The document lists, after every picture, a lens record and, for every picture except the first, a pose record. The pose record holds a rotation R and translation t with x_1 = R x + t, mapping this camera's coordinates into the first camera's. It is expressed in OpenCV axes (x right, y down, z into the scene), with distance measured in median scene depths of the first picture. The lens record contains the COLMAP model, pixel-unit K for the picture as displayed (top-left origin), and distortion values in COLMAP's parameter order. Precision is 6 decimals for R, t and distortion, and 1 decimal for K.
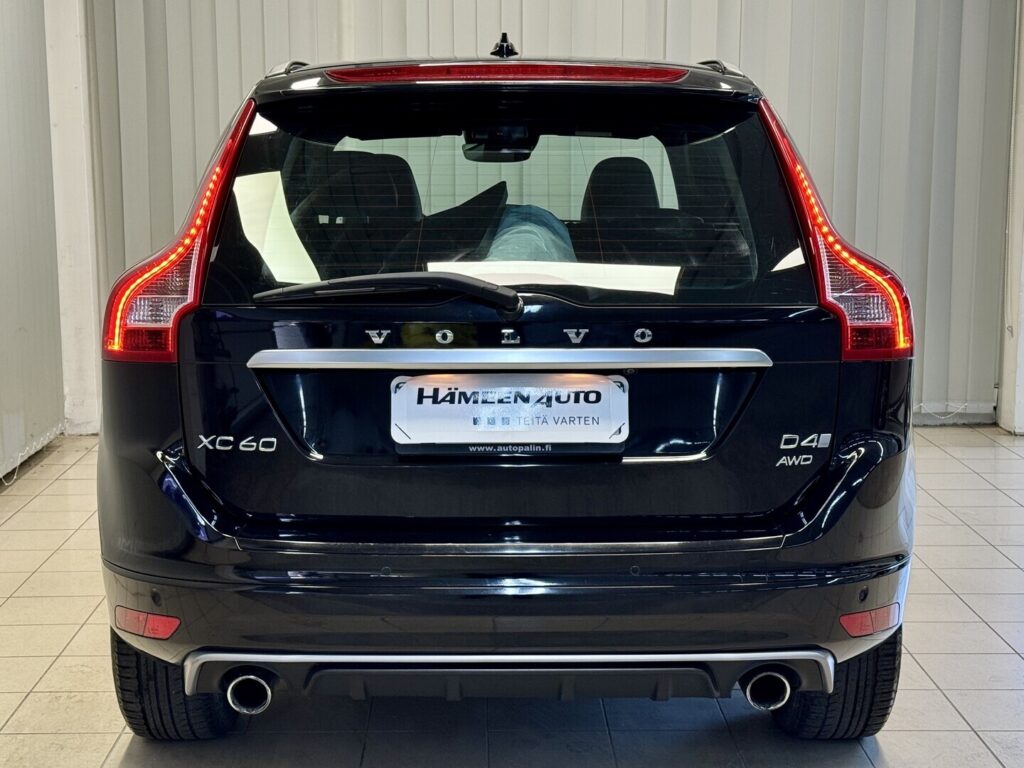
lens RADIAL K [[1460.8, 0, 511.1], [0, 1460.8, 400.7], [0, 0, 1]] dist [0.228783, -0.660263]
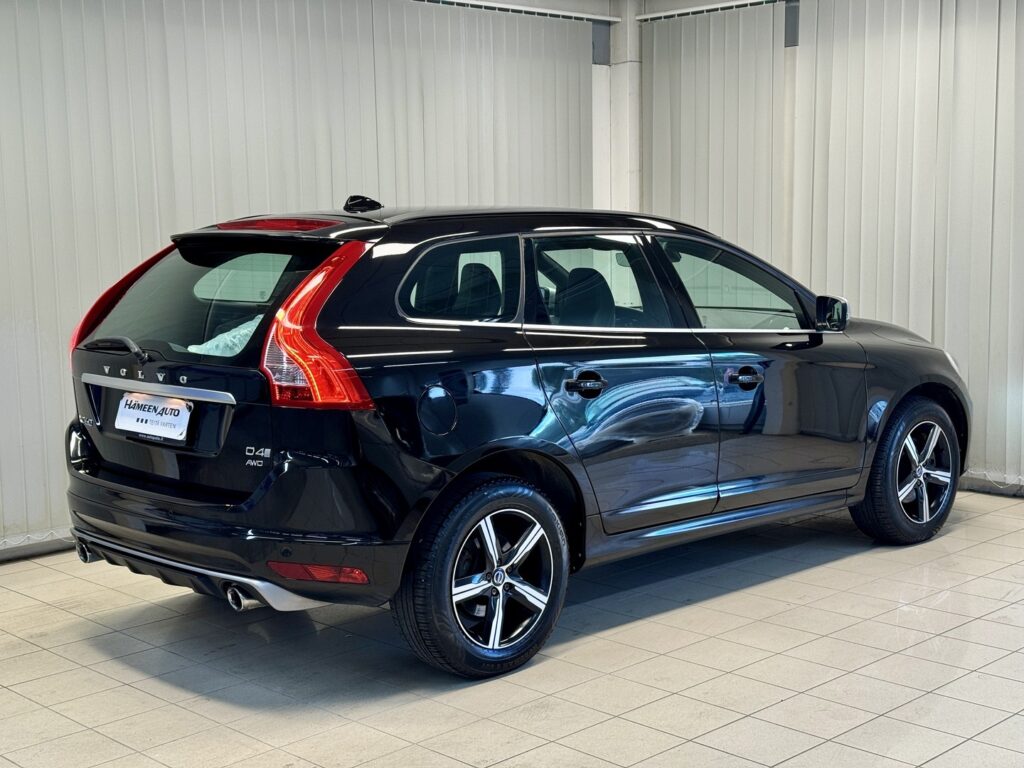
lens RADIAL K [[1460.8, 0, 511.1], [0, 1460.8, 400.7], [0, 0, 1]] dist [0.228783, -0.660263]
pose [[0.693236, 0.080009, -0.716255, 1.571614], [-0.118017, 0.993006, -0.003301, -0.057439], [0.710982, 0.086819, 0.697830, 0.048330]]
